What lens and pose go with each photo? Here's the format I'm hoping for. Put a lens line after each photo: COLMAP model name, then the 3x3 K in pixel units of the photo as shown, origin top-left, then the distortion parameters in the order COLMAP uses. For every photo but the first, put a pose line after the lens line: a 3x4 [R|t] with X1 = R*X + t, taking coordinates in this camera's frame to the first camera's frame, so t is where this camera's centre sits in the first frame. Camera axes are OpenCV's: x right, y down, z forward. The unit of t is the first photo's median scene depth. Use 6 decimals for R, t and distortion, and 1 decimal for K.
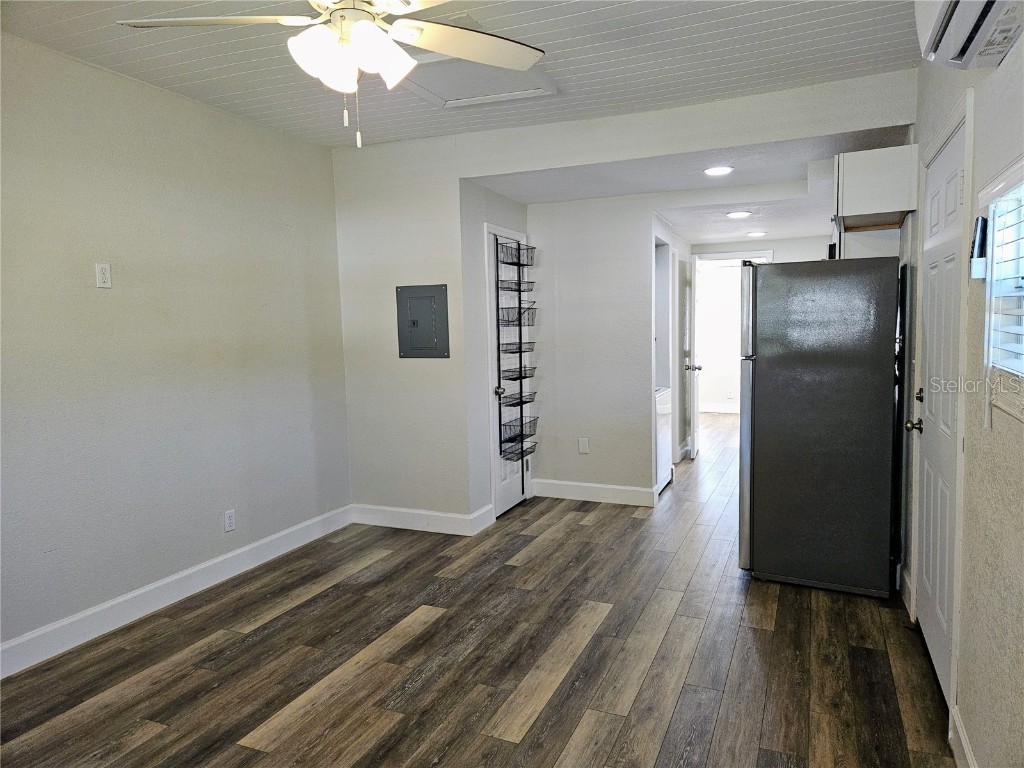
lens RADIAL K [[678.9, 0, 521.6], [0, 678.9, 383.0], [0, 0, 1]] dist [0.085634, -0.077753]
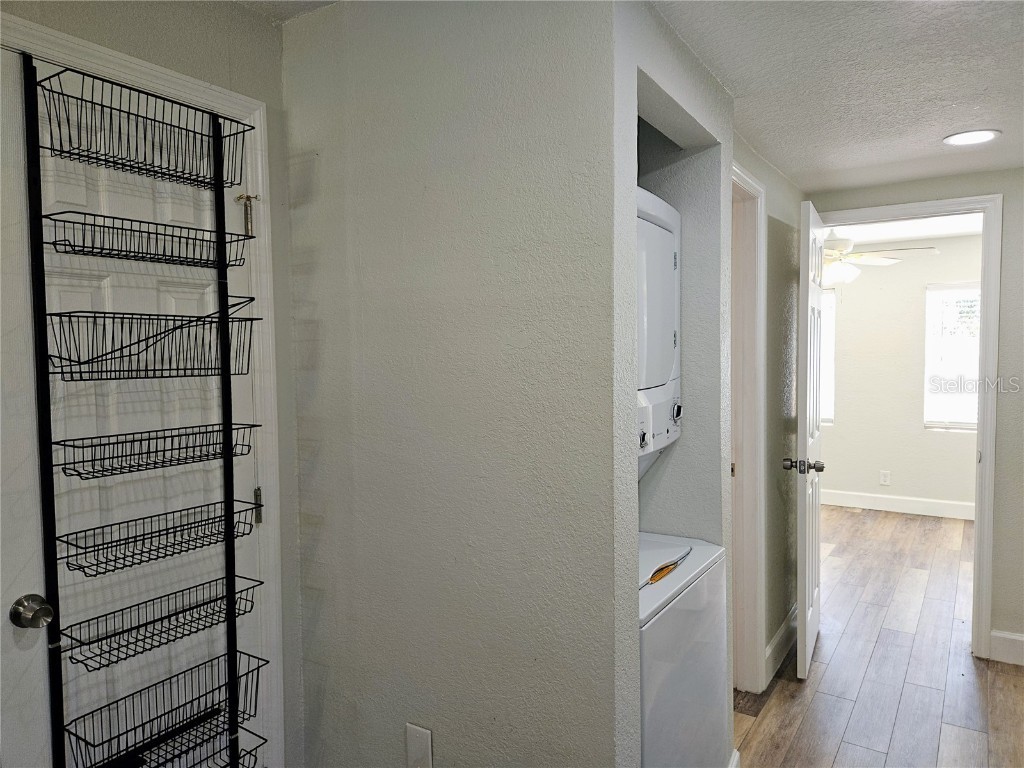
lens RADIAL K [[709.5, 0, 517.2], [0, 709.5, 390.3], [0, 0, 1]] dist [0.090438, -0.084783]
pose [[0.986223, 0.014750, -0.164759, 0.187826], [-0.019723, 0.999397, -0.028585, -0.066398], [0.164238, 0.031441, 0.985919, 0.662636]]
